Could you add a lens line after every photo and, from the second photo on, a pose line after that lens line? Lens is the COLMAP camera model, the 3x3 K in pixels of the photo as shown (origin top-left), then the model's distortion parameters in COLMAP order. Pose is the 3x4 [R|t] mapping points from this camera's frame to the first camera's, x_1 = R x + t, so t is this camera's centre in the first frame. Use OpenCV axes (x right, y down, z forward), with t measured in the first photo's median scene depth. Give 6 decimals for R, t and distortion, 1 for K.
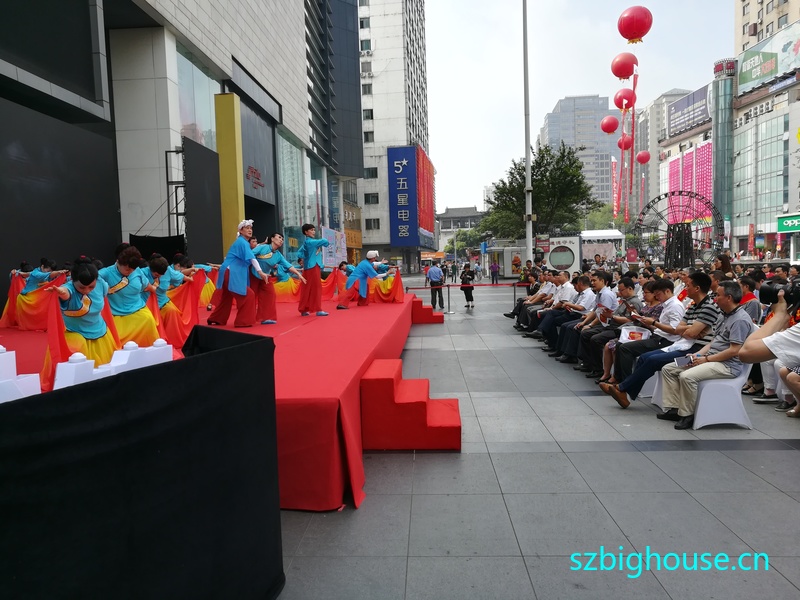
lens RADIAL K [[621.1, 0, 400.0], [0, 621.1, 300.0], [0, 0, 1]] dist [0.025324, 0.000983]
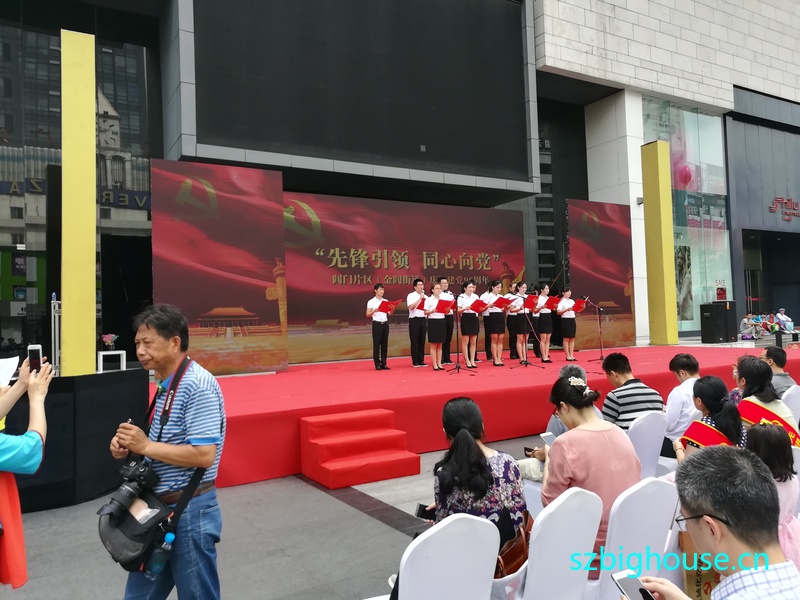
lens RADIAL K [[621.1, 0, 400.0], [0, 621.1, 300.0], [0, 0, 1]] dist [0.025324, 0.000983]
pose [[0.557318, -0.023133, -0.829977, 0.239328], [-0.031879, 0.998279, -0.049230, -0.011874], [0.829687, 0.053895, 0.555621, 0.093960]]
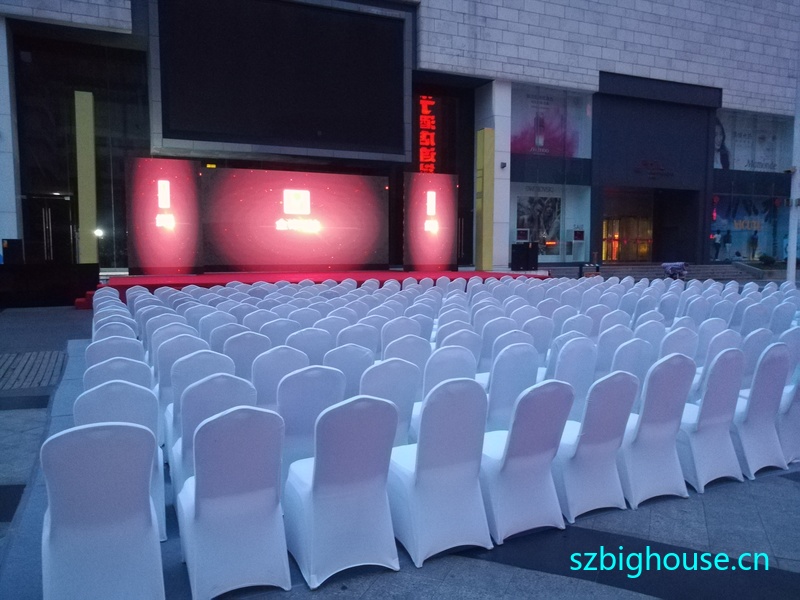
lens RADIAL K [[632.3, 0, 400.0], [0, 632.3, 300.0], [0, 0, 1]] dist [0.009759, 0.004929]
pose [[0.462854, 0.097198, -0.881090, 0.709679], [-0.067226, 0.994957, 0.074444, -0.026005], [0.883882, 0.024776, 0.467053, 0.123701]]
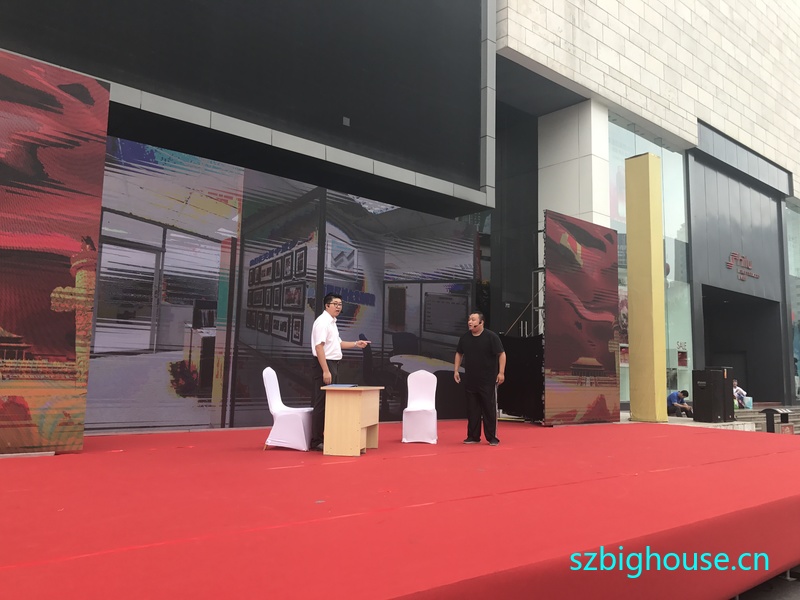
lens RADIAL K [[662.9, 0, 400.0], [0, 662.9, 300.0], [0, 0, 1]] dist [0.005874, 0.003248]
pose [[0.698111, -0.038050, -0.714978, 0.071628], [-0.085737, 0.986959, -0.136239, -0.012284], [0.710838, 0.156410, 0.685745, 0.190861]]
